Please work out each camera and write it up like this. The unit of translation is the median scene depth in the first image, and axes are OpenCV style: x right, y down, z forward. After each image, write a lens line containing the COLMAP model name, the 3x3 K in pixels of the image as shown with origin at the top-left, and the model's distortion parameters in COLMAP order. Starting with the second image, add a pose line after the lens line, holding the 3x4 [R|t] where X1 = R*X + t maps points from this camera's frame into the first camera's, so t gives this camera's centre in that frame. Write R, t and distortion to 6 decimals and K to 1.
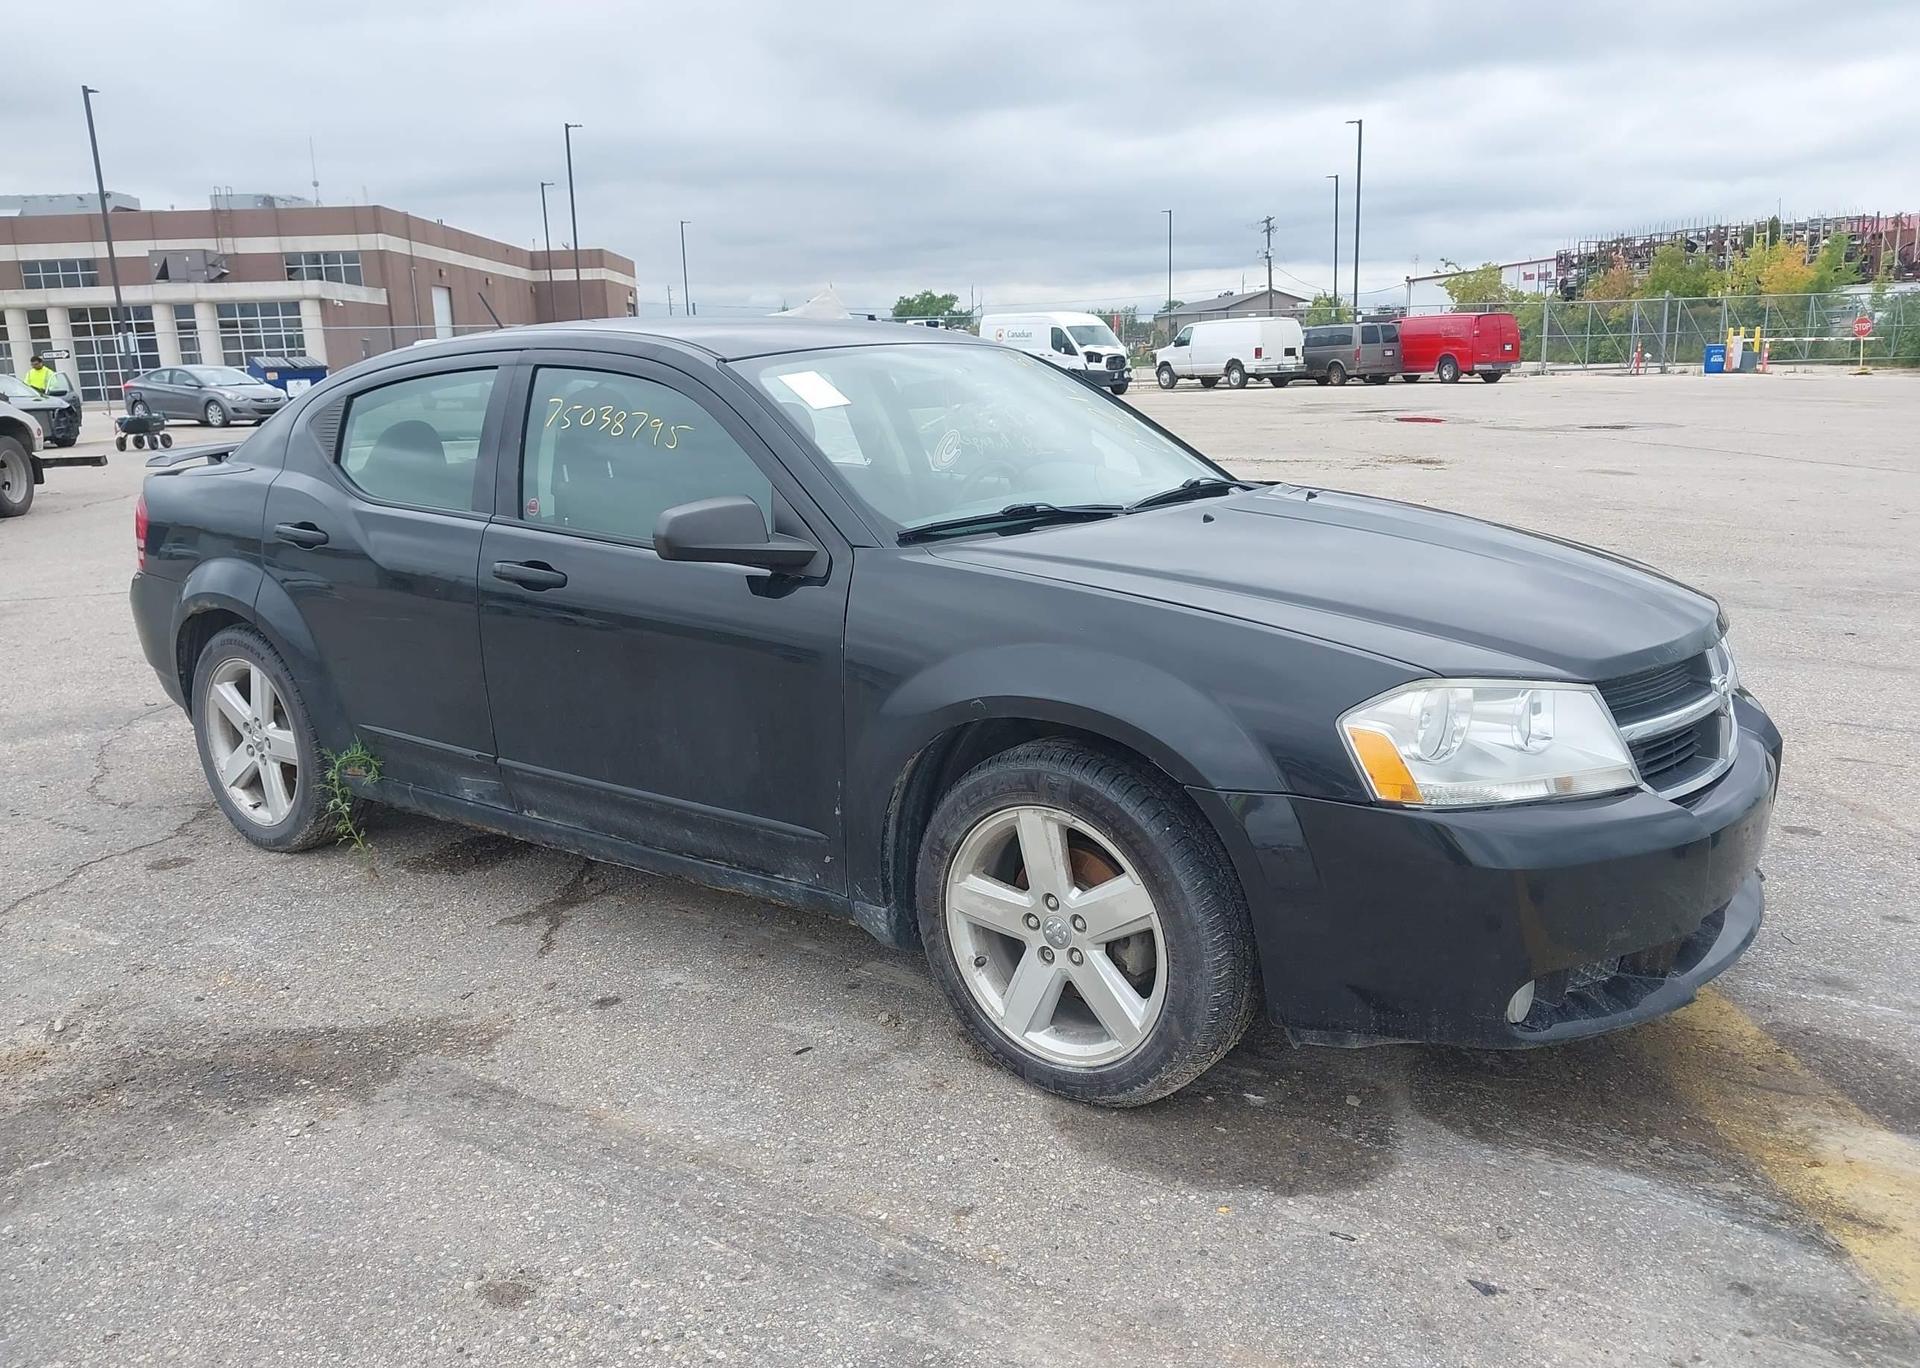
lens RADIAL K [[1569.8, 0, 968.4], [0, 1569.8, 686.1], [0, 0, 1]] dist [0.009162, 0.007330]
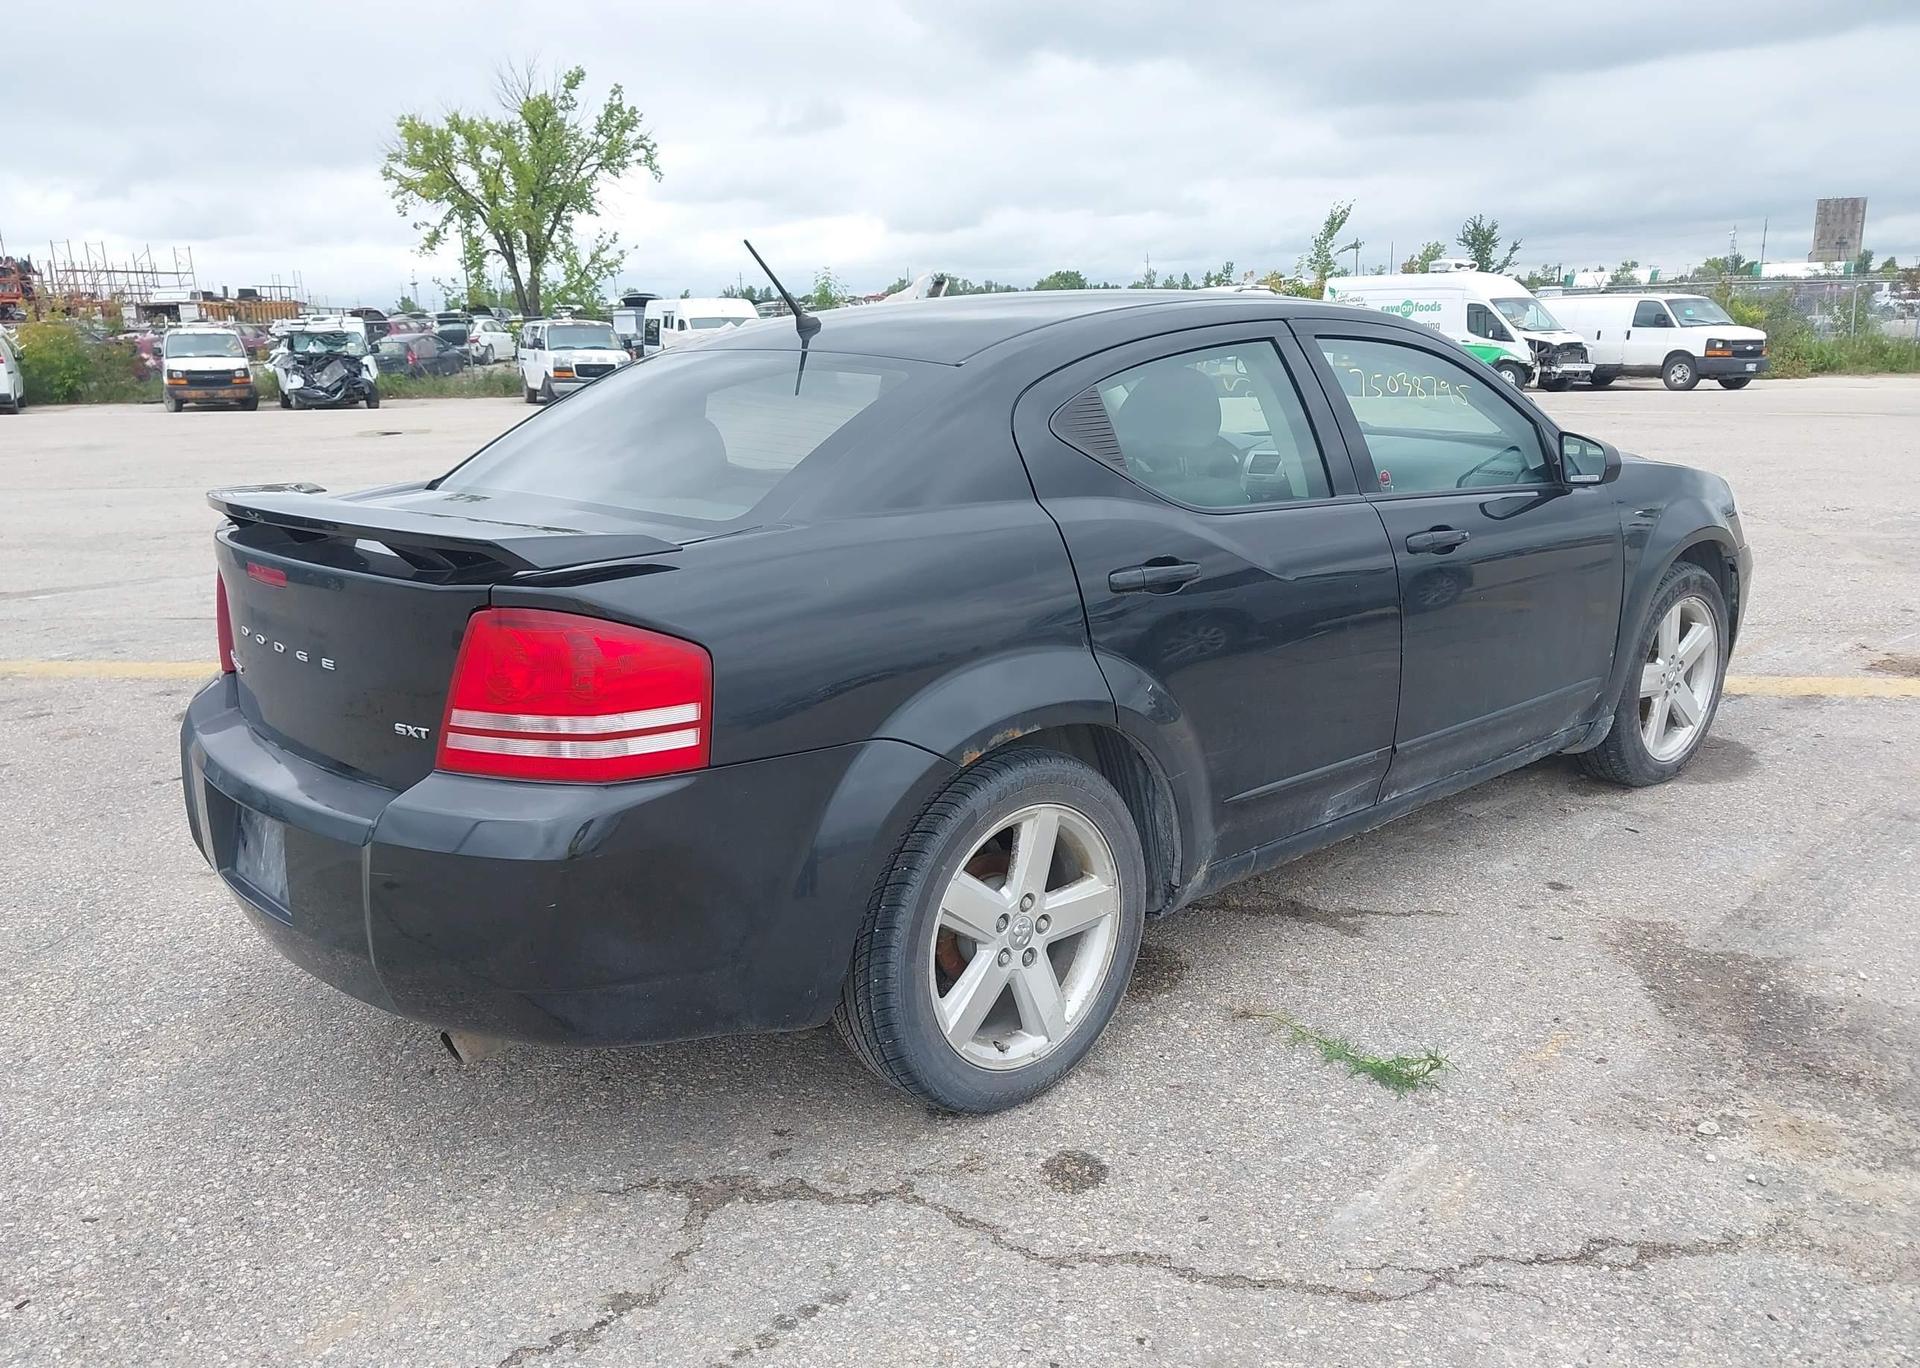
lens RADIAL K [[1538.4, 0, 984.3], [0, 1538.4, 676.1], [0, 0, 1]] dist [0.019279, -0.004326]
pose [[0.169863, -0.198733, 0.965221, -0.132614], [0.229739, 0.960453, 0.157321, -0.021299], [-0.958314, 0.195026, 0.208802, 0.111046]]
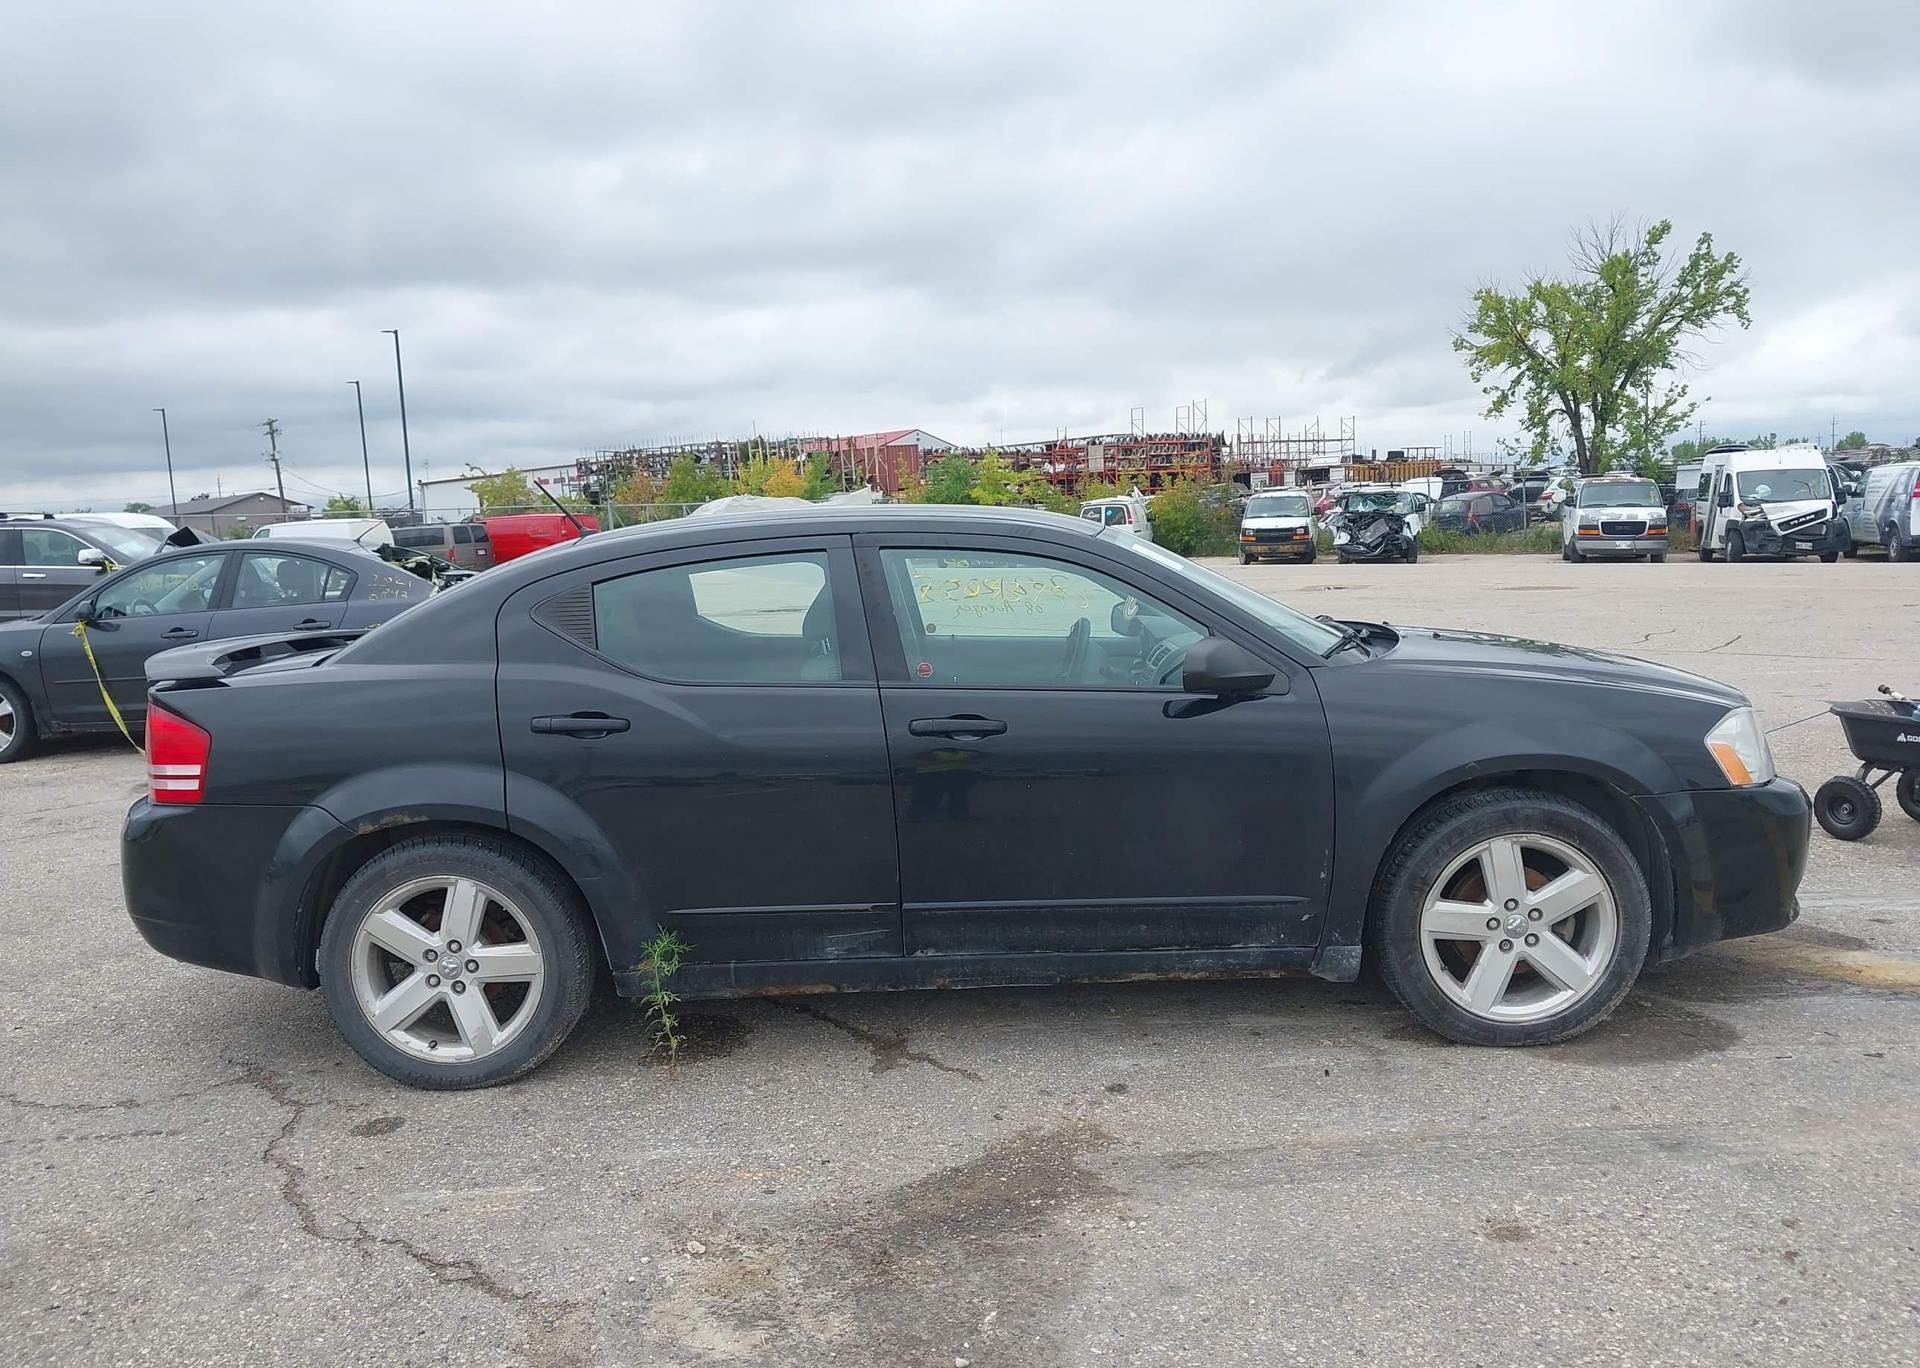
lens RADIAL K [[1539.4, 0, 988.5], [0, 1539.4, 687.3], [0, 0, 1]] dist [0.099318, -0.158094]
pose [[0.787639, -0.070764, 0.612060, -0.094987], [0.145412, 0.986671, -0.073050, -0.001643], [-0.598732, 0.146538, 0.787430, 0.013129]]
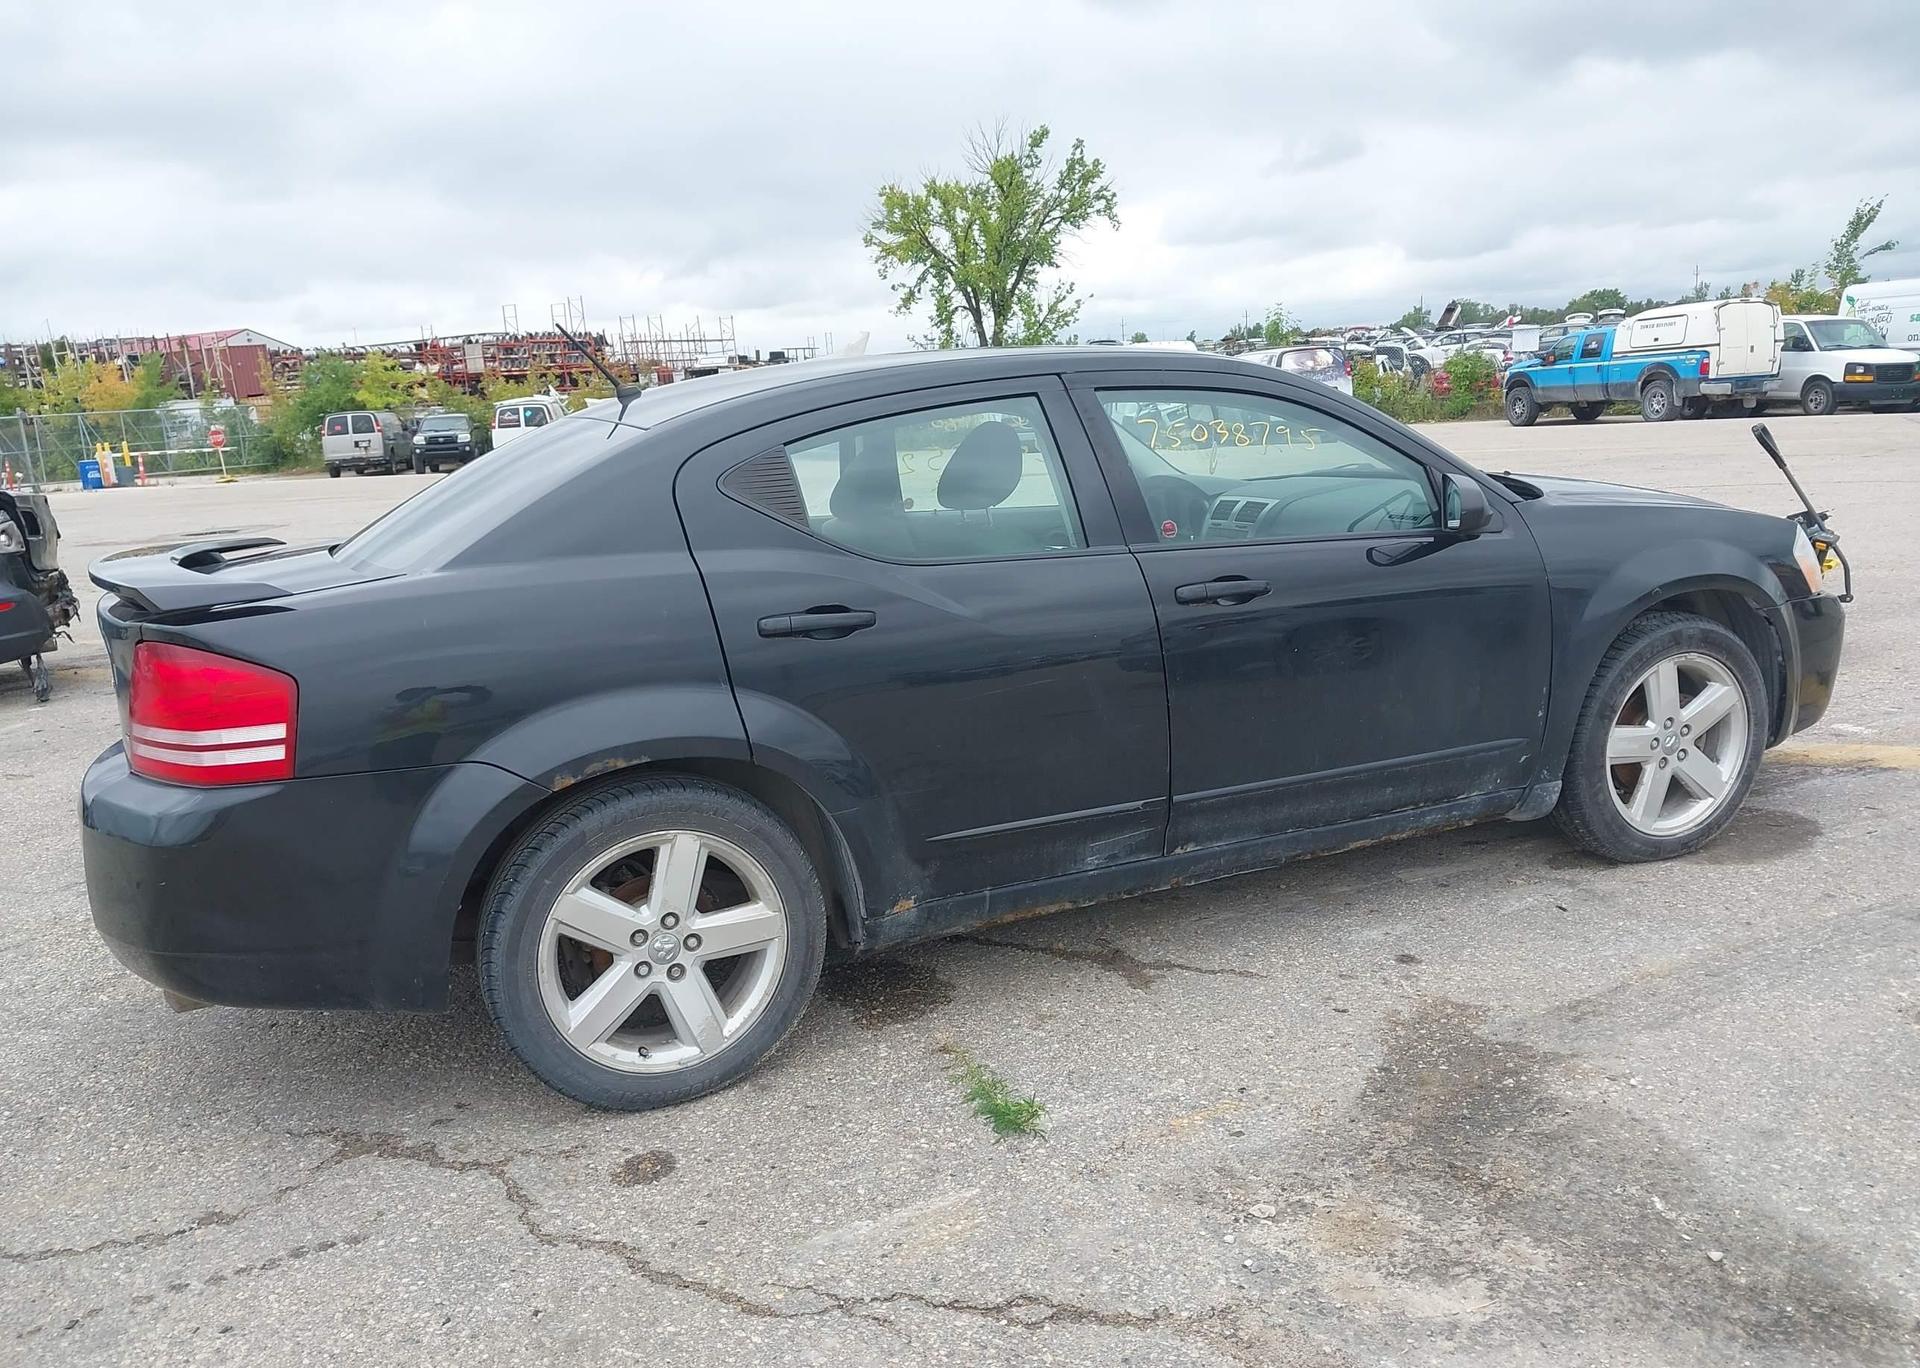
lens RADIAL K [[1539.4, 0, 988.5], [0, 1539.4, 687.3], [0, 0, 1]] dist [0.099318, -0.158094]
pose [[0.473074, -0.171924, 0.864085, -0.122252], [0.235747, 0.969713, 0.063873, -0.011066], [-0.848896, 0.173489, 0.499277, 0.066851]]
